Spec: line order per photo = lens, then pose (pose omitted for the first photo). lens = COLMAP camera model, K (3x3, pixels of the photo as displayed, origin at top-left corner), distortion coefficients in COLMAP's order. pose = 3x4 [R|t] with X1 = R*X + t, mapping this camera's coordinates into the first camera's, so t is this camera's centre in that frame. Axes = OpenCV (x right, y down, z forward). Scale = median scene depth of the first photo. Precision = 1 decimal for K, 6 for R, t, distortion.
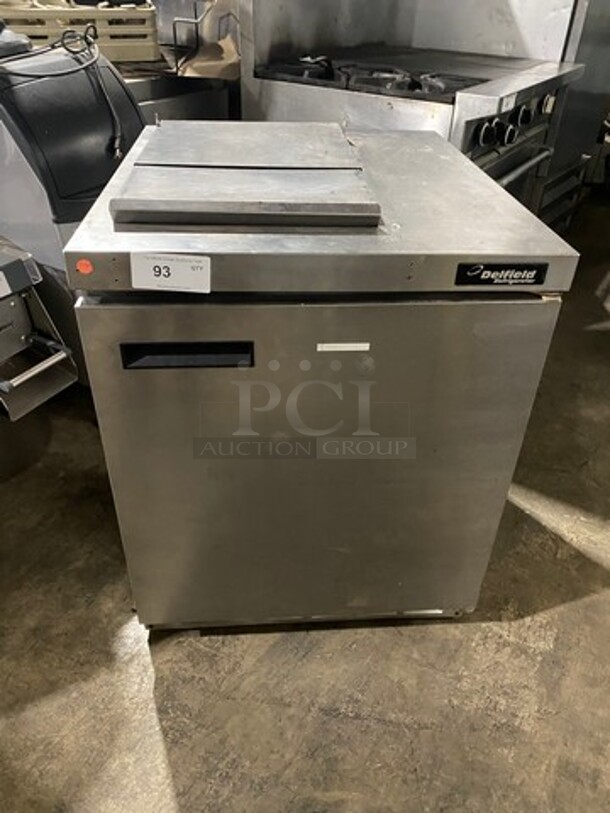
lens RADIAL K [[609.4, 0, 305.0], [0, 609.4, 406.5], [0, 0, 1]] dist [0.009950, -0.000952]
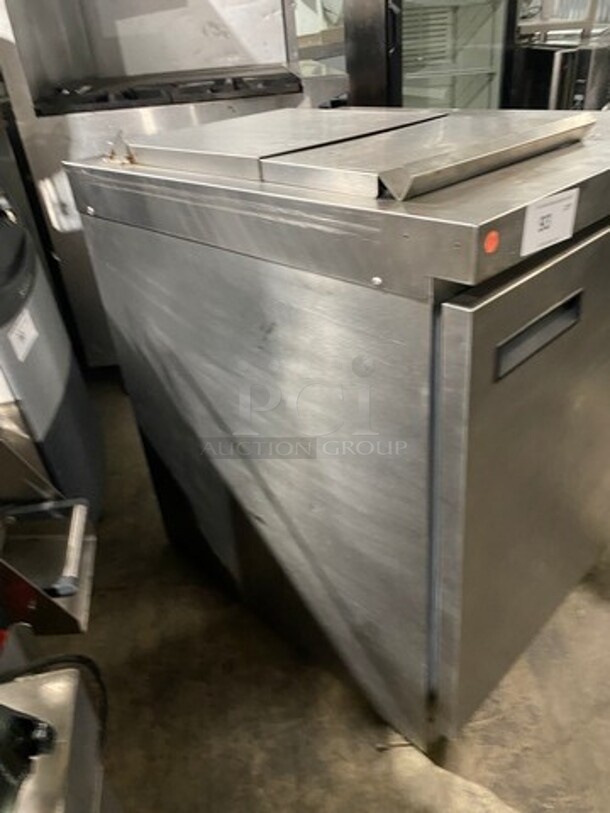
lens RADIAL K [[607.0, 0, 305.0], [0, 607.0, 406.5], [0, 0, 1]] dist [-0.000702, -0.001568]
pose [[0.758000, -0.417601, 0.501043, -0.552969], [0.458081, 0.887676, 0.046840, -0.115330], [-0.464324, 0.194014, 0.864154, 0.328118]]
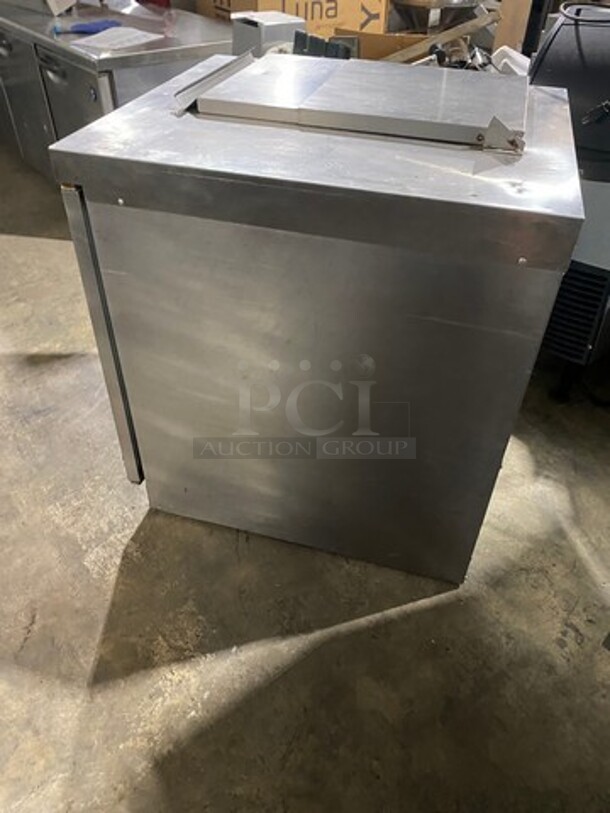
lens RADIAL K [[609.4, 0, 305.0], [0, 609.4, 406.5], [0, 0, 1]] dist [0.009950, -0.000952]
pose [[-0.336848, 0.591019, -0.732960, 0.874917], [-0.567622, 0.493623, 0.658894, -0.644978], [0.751225, 0.637991, 0.169199, 0.916367]]
